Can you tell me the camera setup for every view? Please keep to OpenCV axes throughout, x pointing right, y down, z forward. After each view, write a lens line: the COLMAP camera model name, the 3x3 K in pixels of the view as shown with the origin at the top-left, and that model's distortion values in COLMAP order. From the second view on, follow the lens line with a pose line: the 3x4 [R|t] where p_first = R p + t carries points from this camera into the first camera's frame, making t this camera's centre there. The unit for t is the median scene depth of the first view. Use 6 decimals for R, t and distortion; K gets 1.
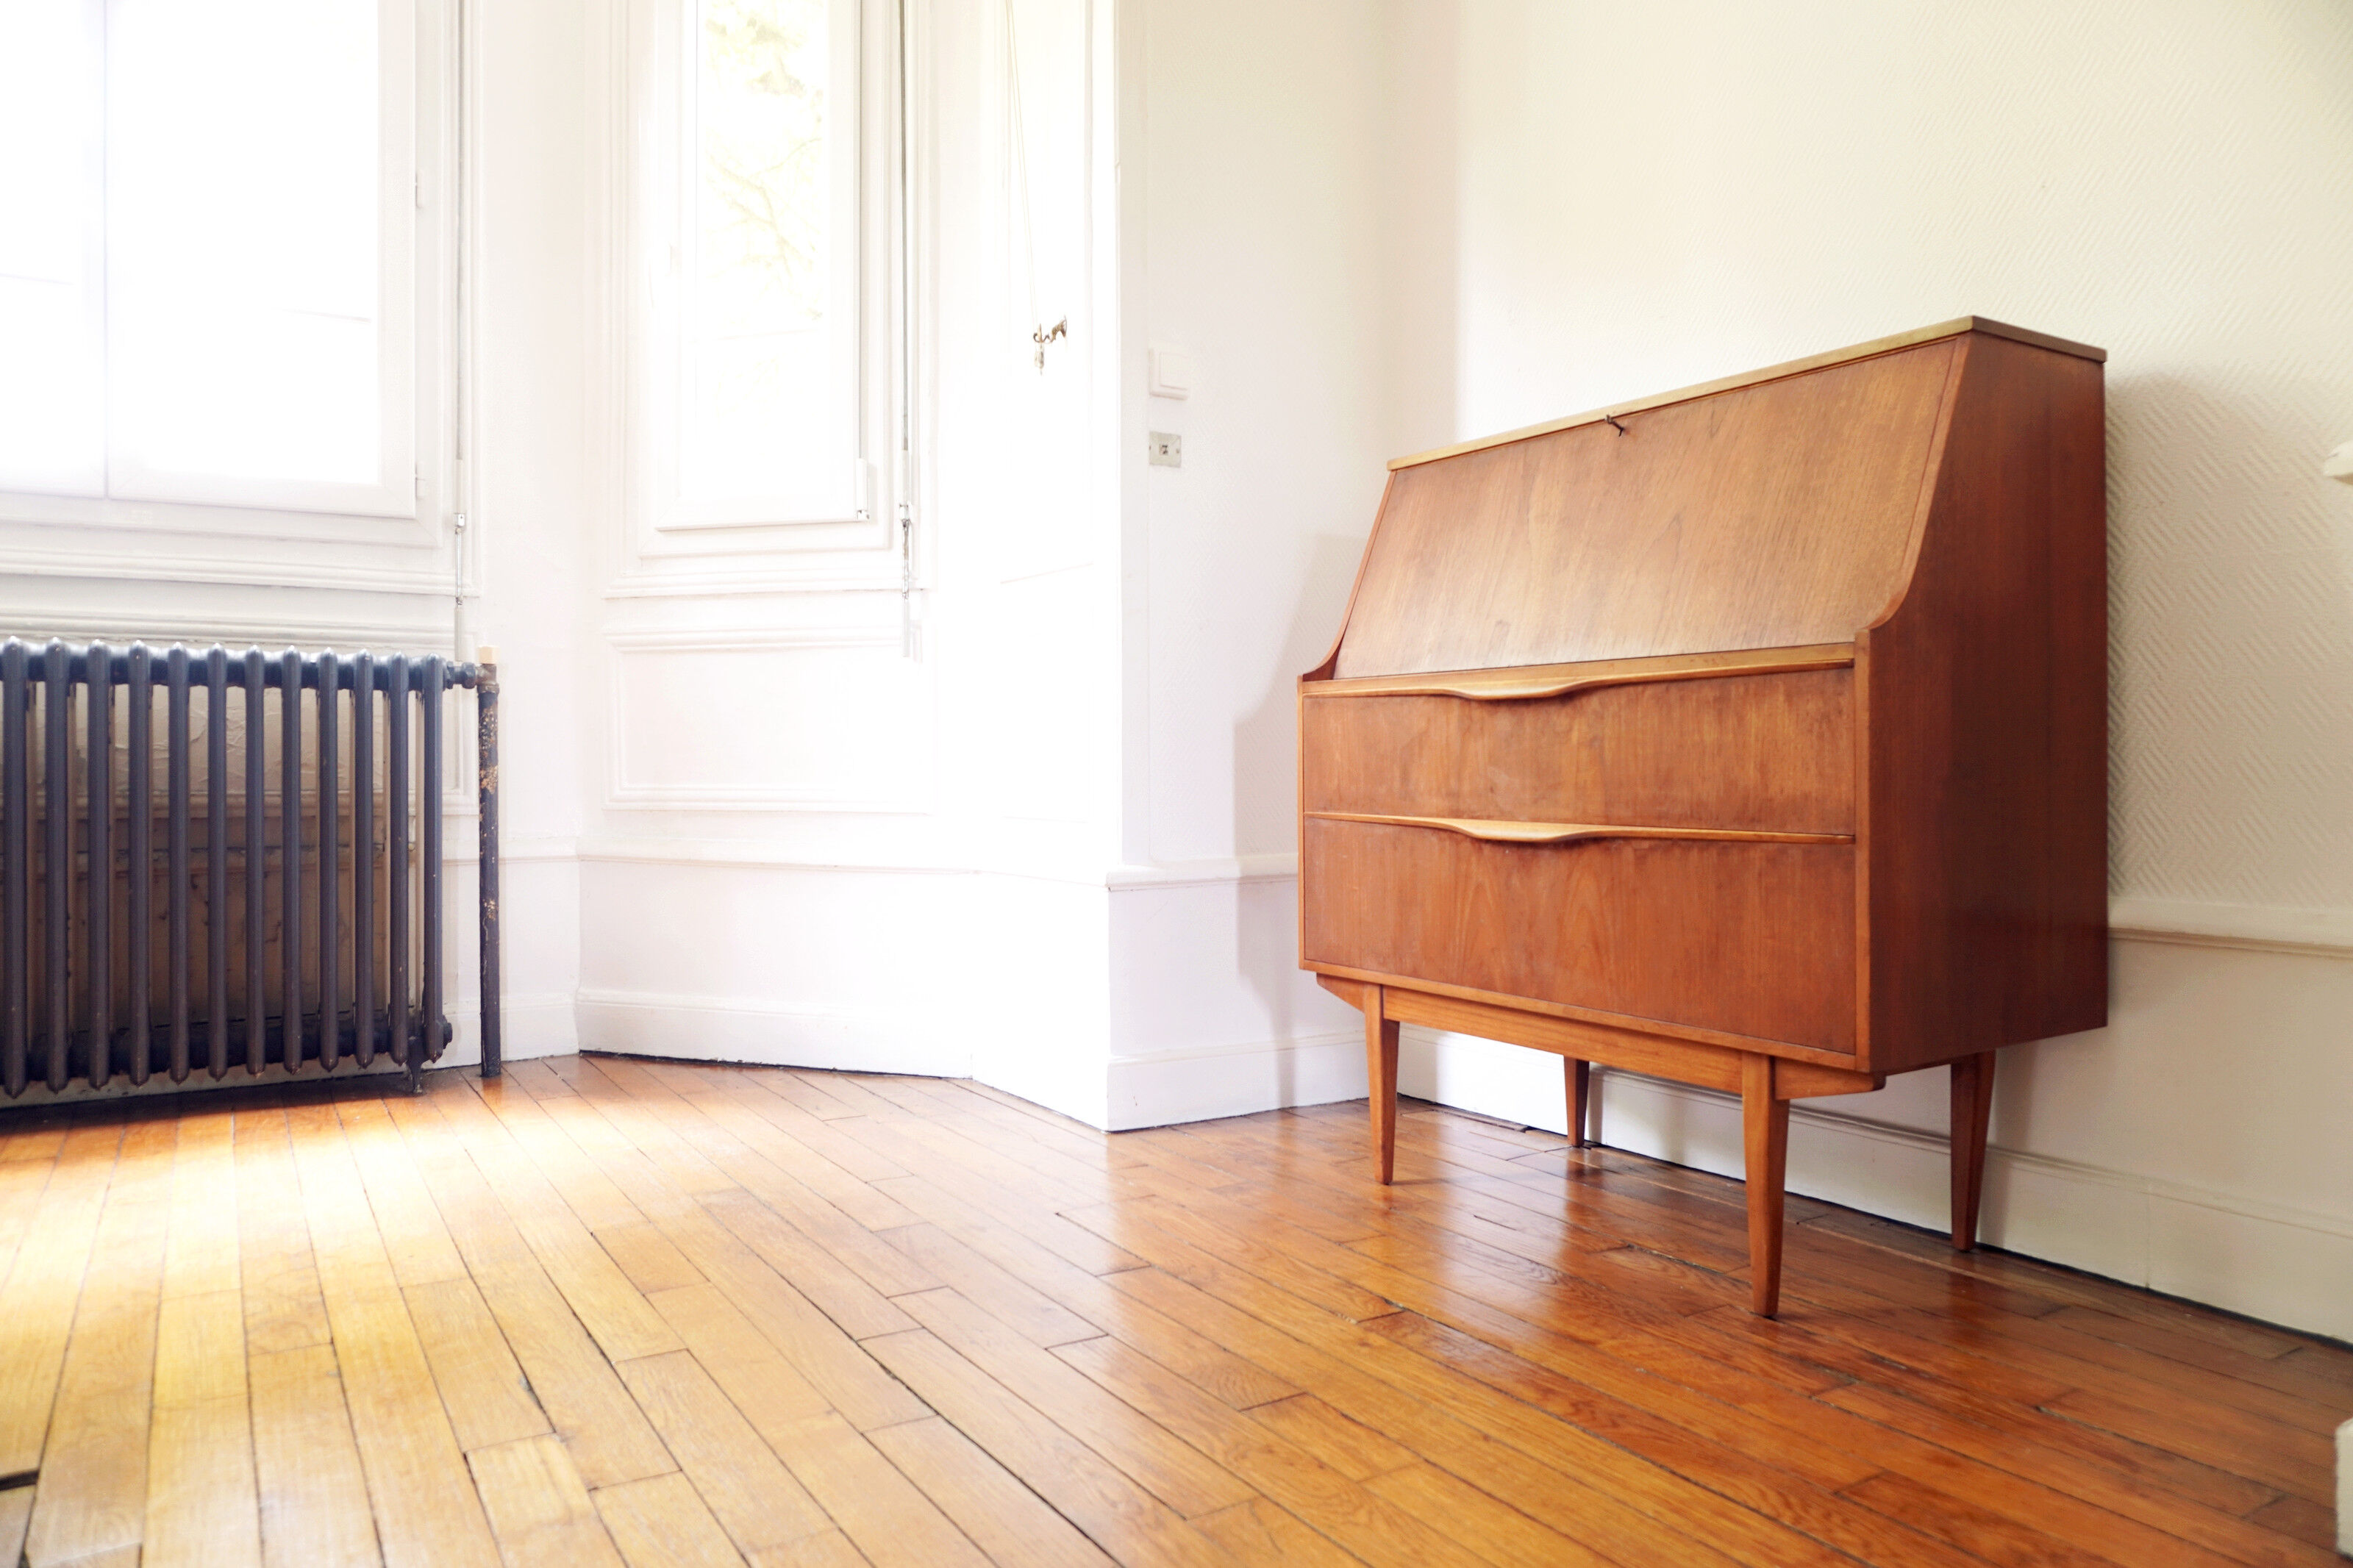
lens RADIAL K [[1564.3, 0, 1178.6], [0, 1564.3, 769.5], [0, 0, 1]] dist [-0.041174, 0.024793]
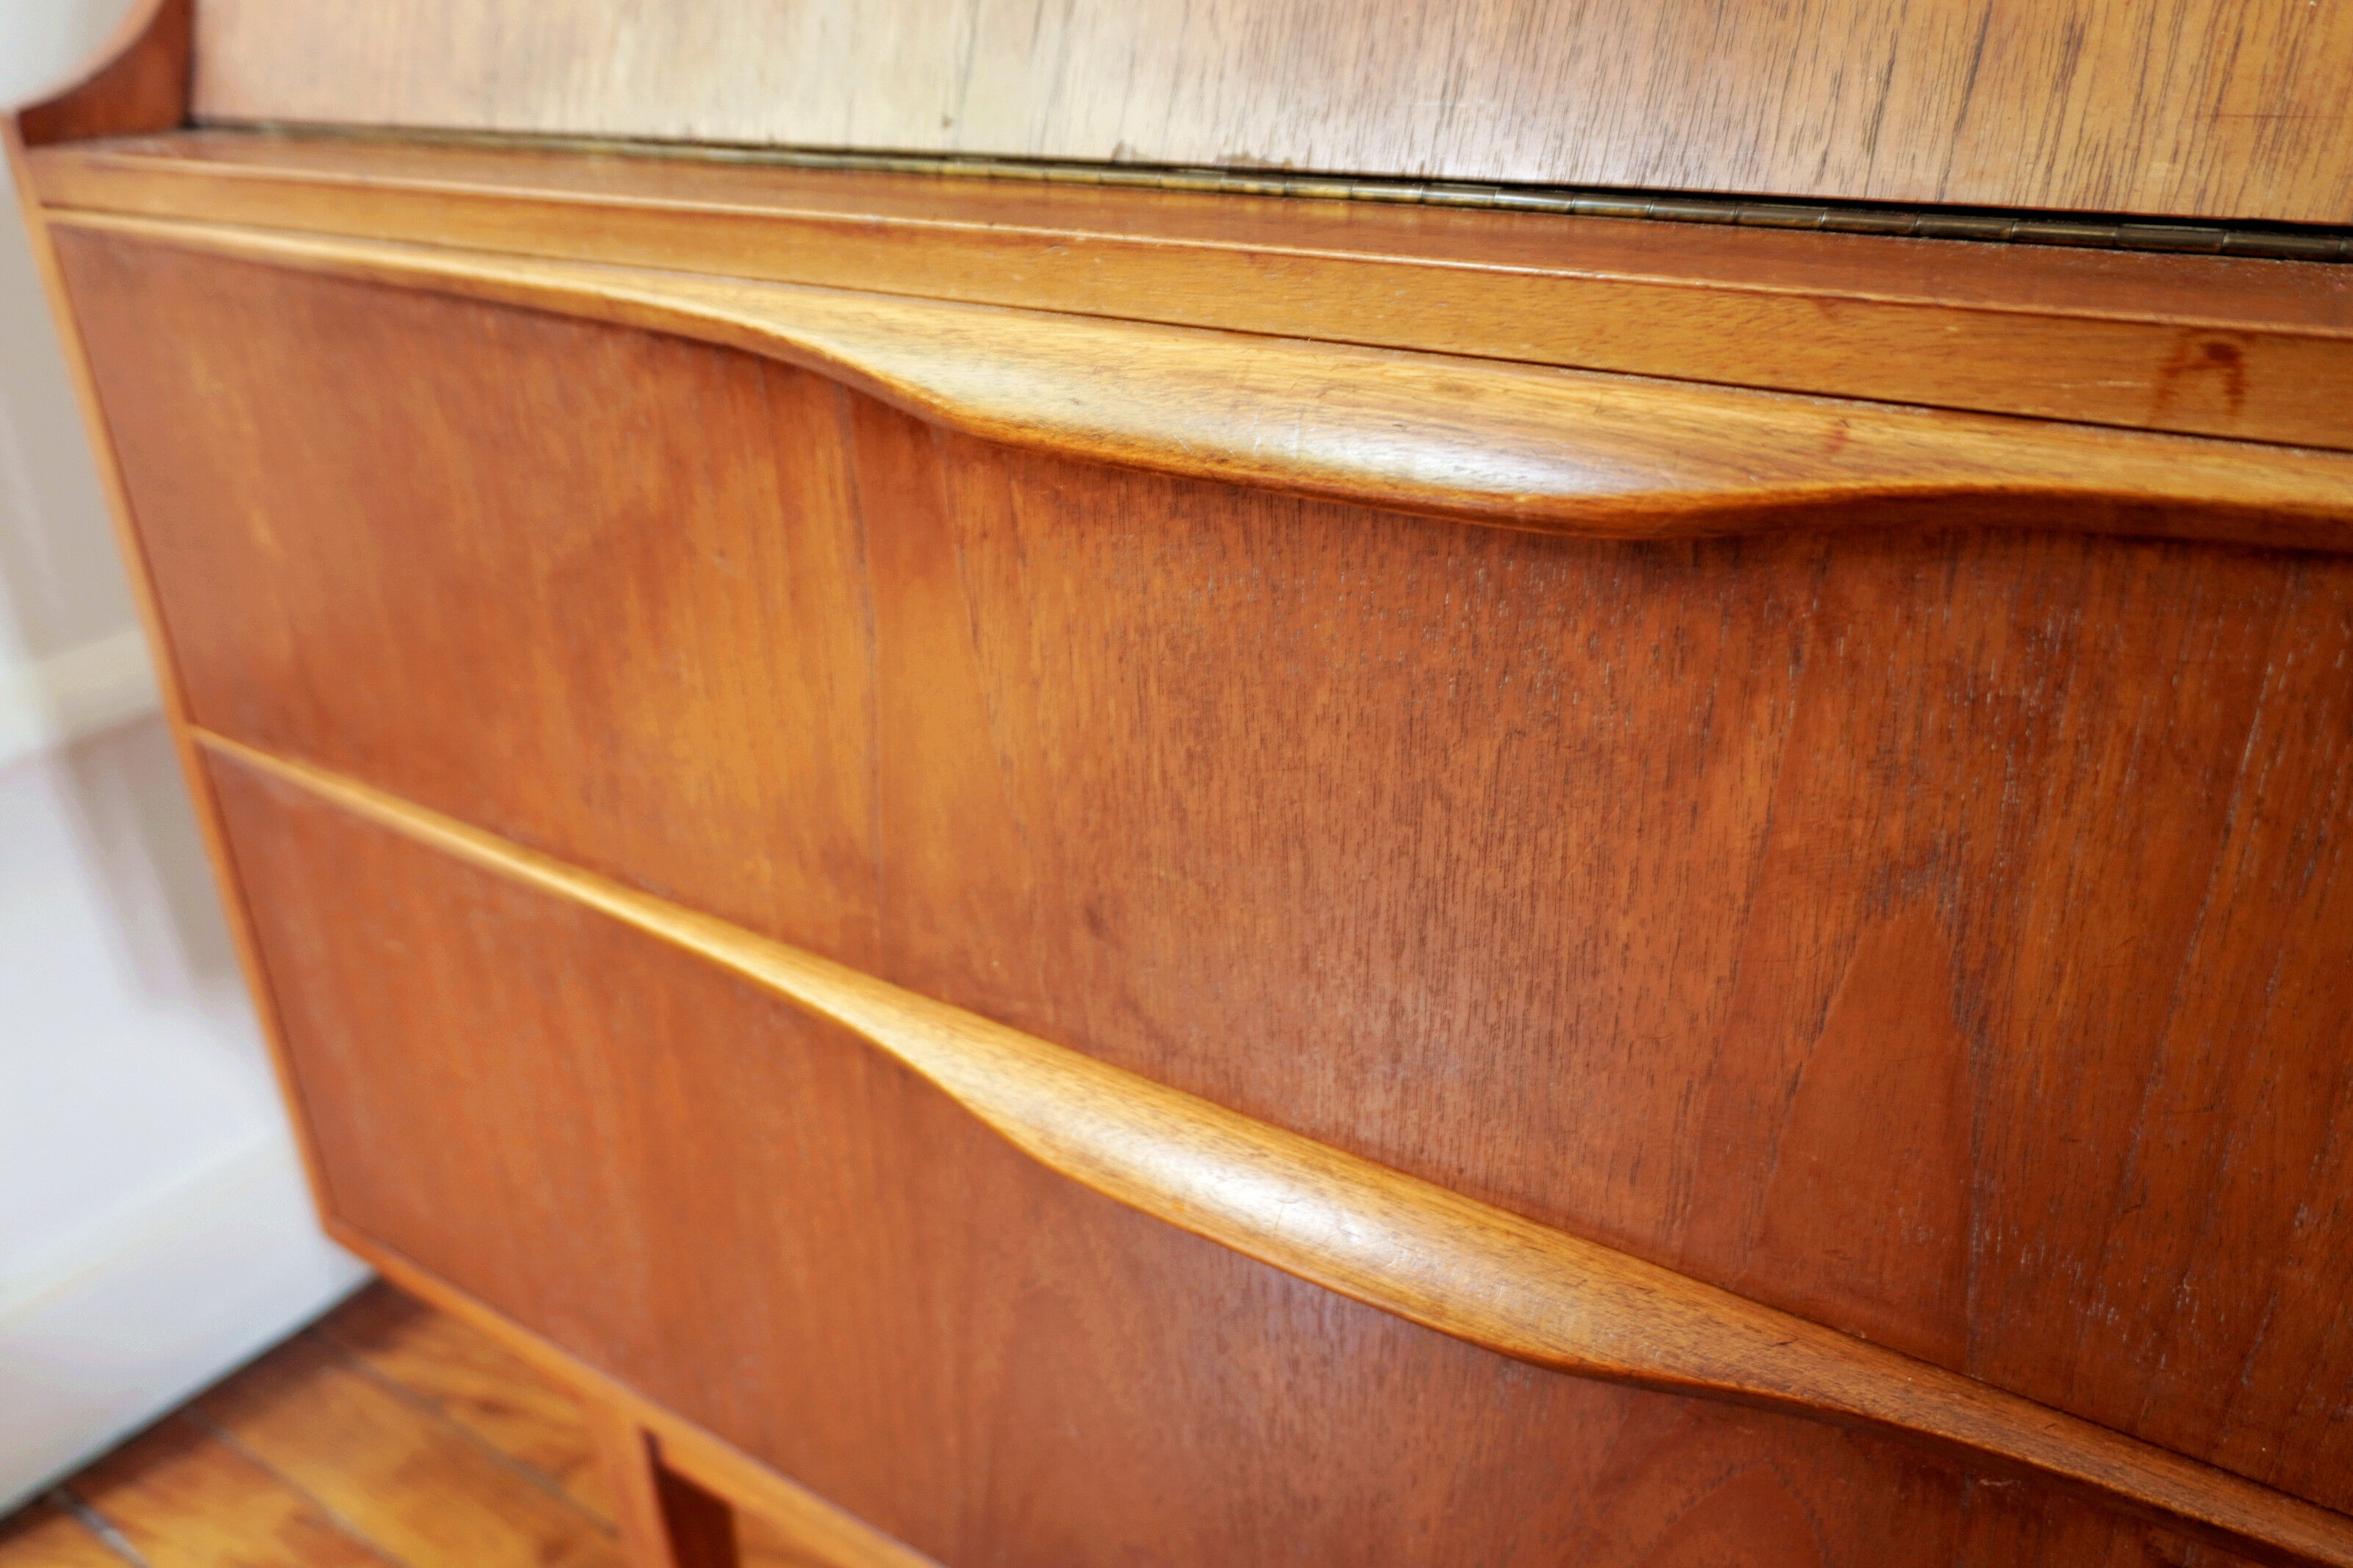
lens RADIAL K [[1806.0, 0, 1177.7], [0, 1806.0, 791.1], [0, 0, 1]] dist [0.000585, -0.000565]
pose [[0.914559, -0.191366, 0.356316, 0.144118], [0.025787, 0.906780, 0.420815, -0.091971], [-0.403630, -0.375672, 0.834238, 0.864809]]
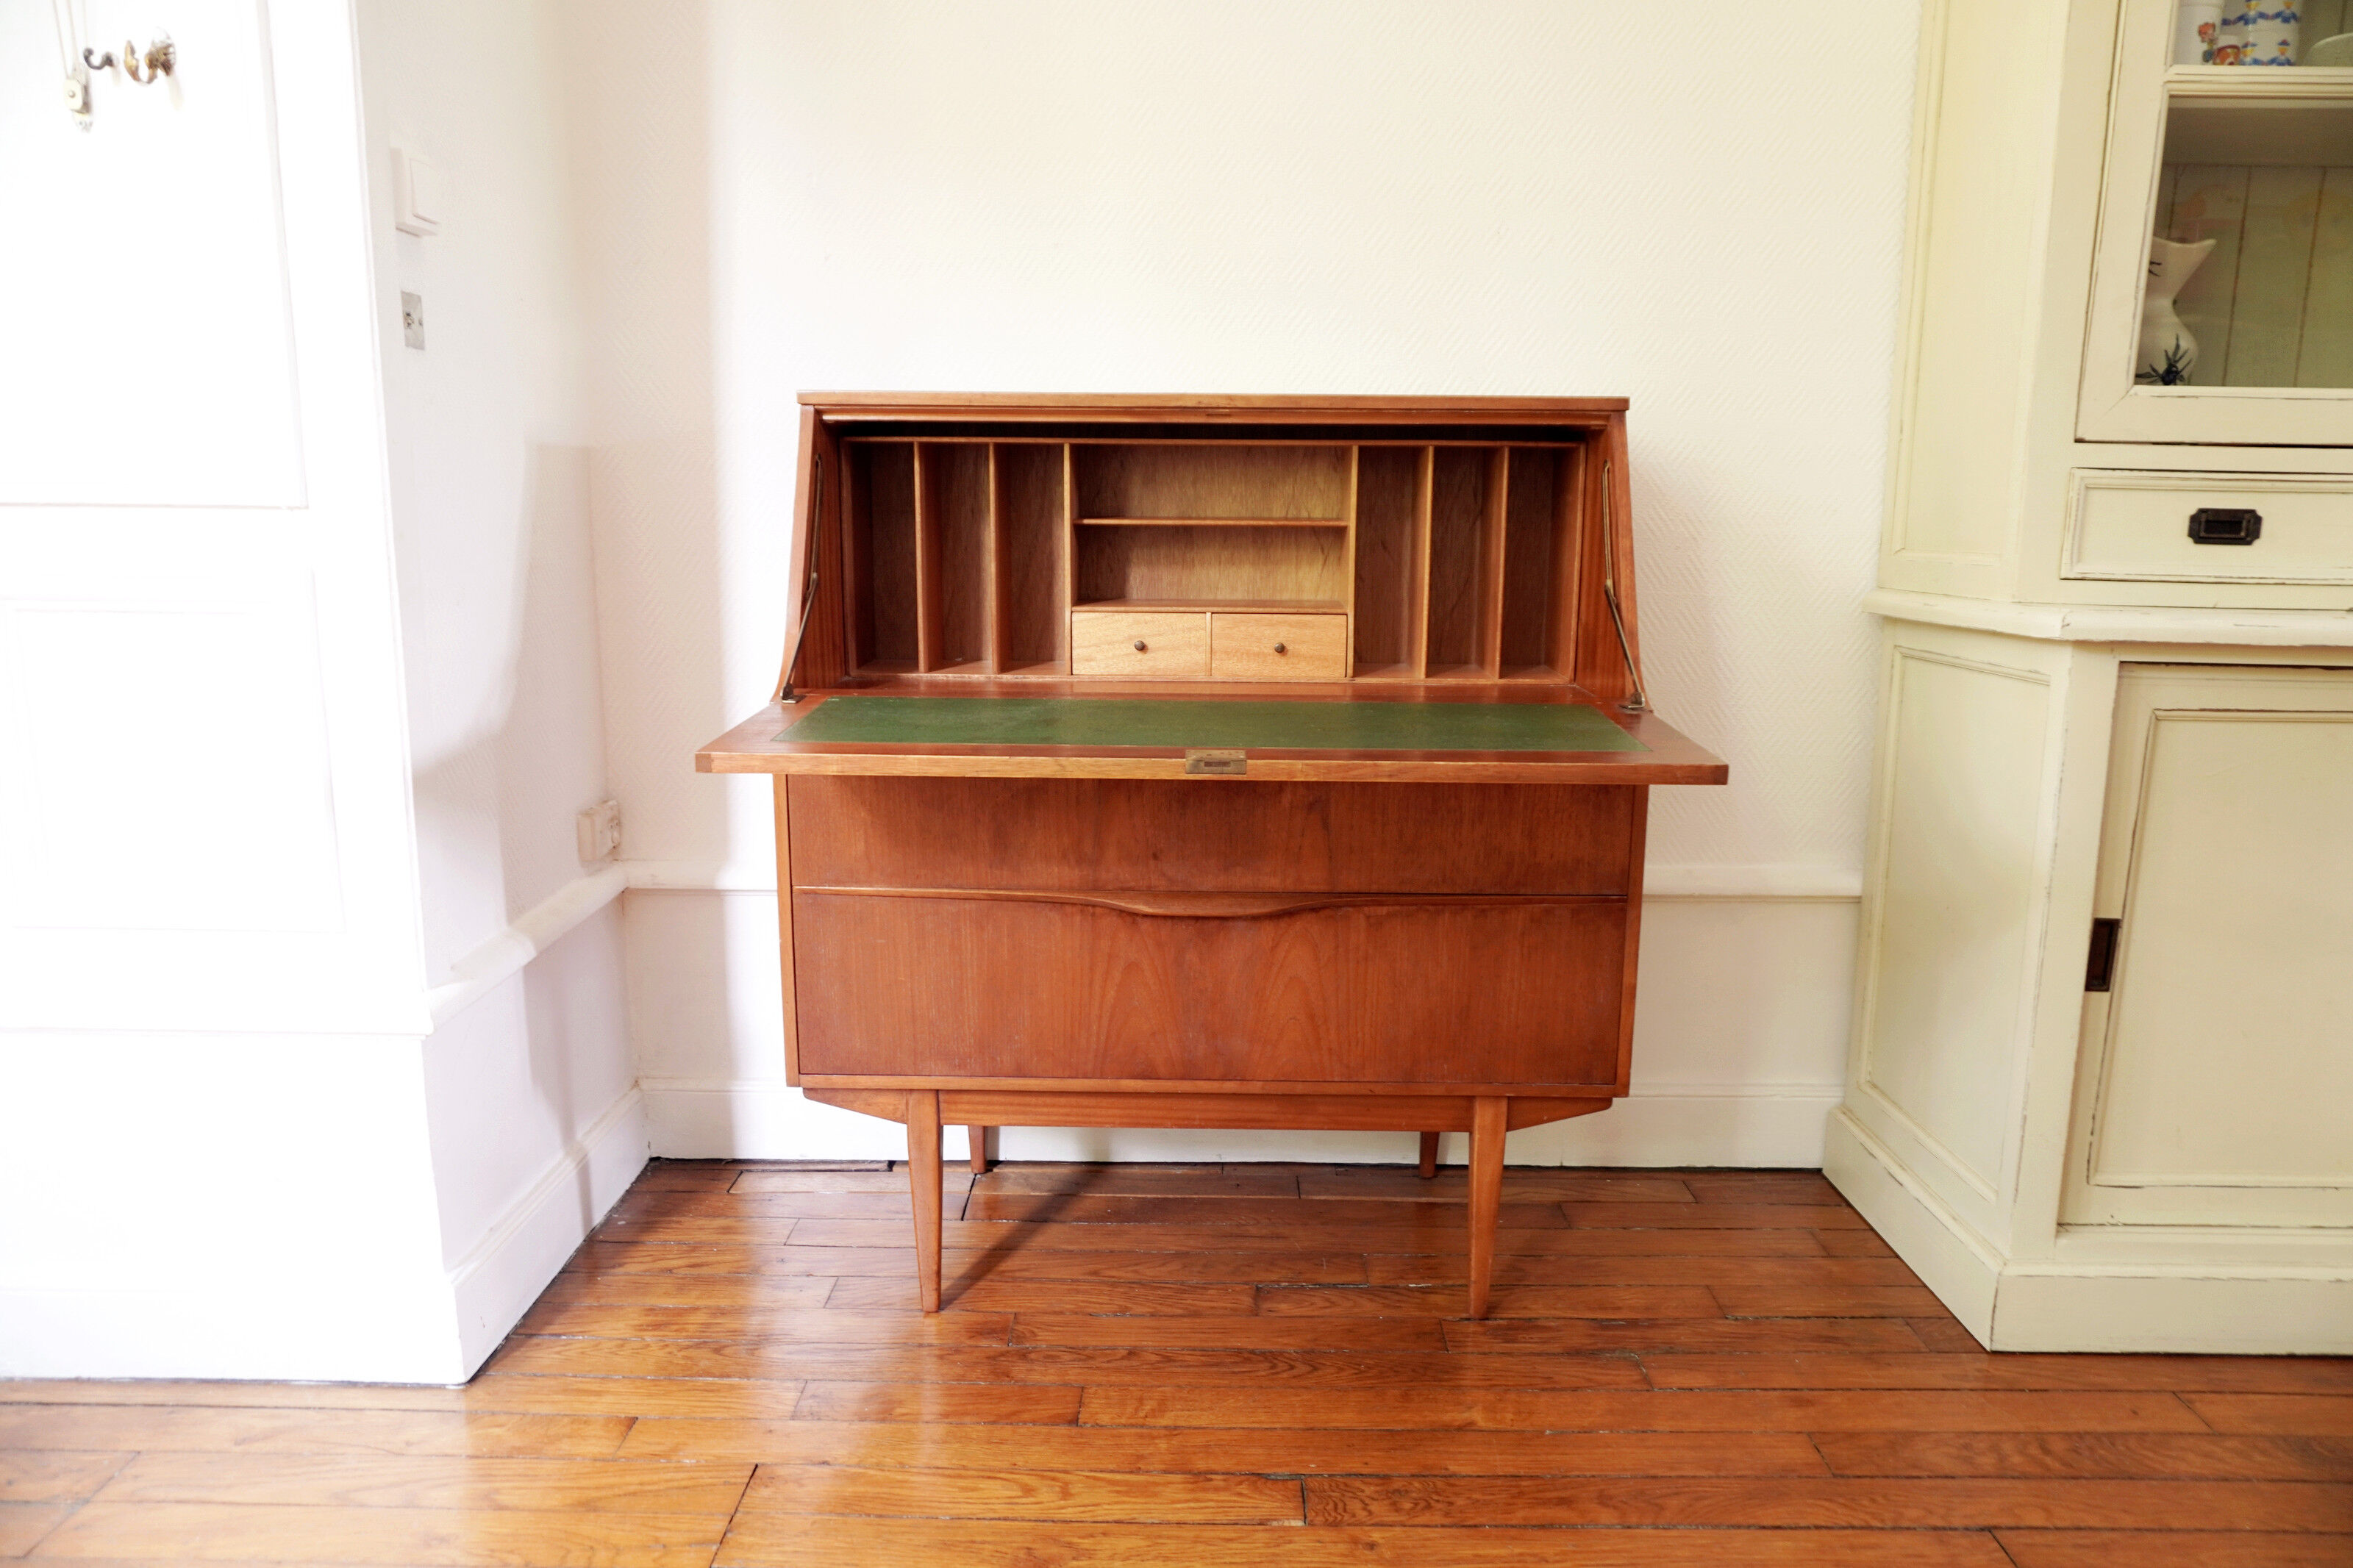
lens RADIAL K [[1564.3, 0, 1173.2], [0, 1564.3, 785.2], [0, 0, 1]] dist [-0.041174, 0.024793]
pose [[0.543739, -0.147374, 0.826214, -0.521434], [-0.004115, 0.983981, 0.178223, -0.187040], [-0.839244, -0.100307, 0.534423, 0.560222]]
